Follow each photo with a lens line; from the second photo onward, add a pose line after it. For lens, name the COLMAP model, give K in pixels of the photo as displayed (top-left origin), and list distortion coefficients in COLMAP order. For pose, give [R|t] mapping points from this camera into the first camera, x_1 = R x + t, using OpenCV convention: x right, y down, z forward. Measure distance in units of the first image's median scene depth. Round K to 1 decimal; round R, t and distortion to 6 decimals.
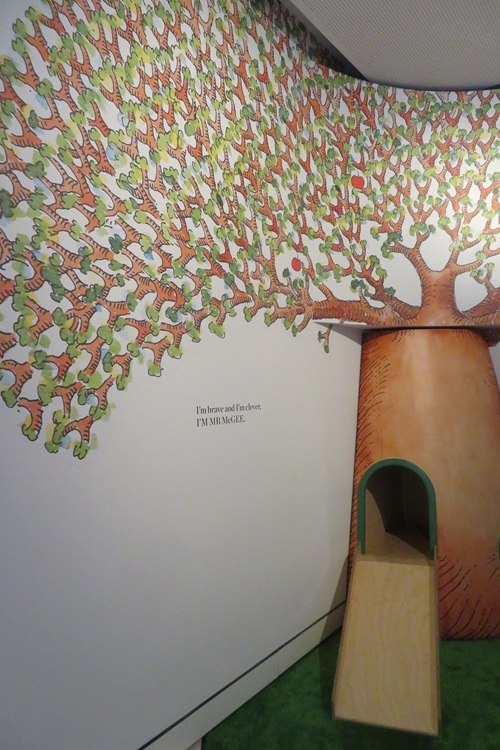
lens RADIAL K [[539.4, 0, 249.9], [0, 539.4, 373.2], [0, 0, 1]] dist [-0.004285, 0.001312]
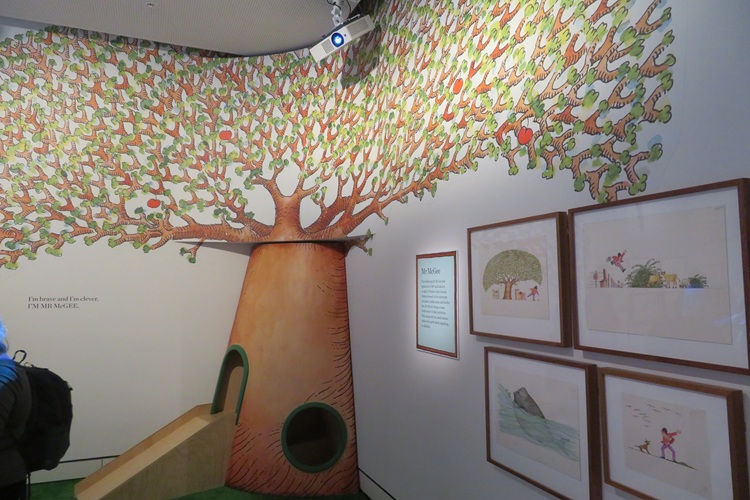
lens RADIAL K [[539.4, 0, 374.2], [0, 539.4, 251.6], [0, 0, 1]] dist [-0.004285, 0.001312]
pose [[0.859159, -0.005442, -0.511680, 1.273144], [-0.009778, 0.999586, -0.027049, -0.034995], [0.511615, 0.028242, 0.858750, 0.050558]]
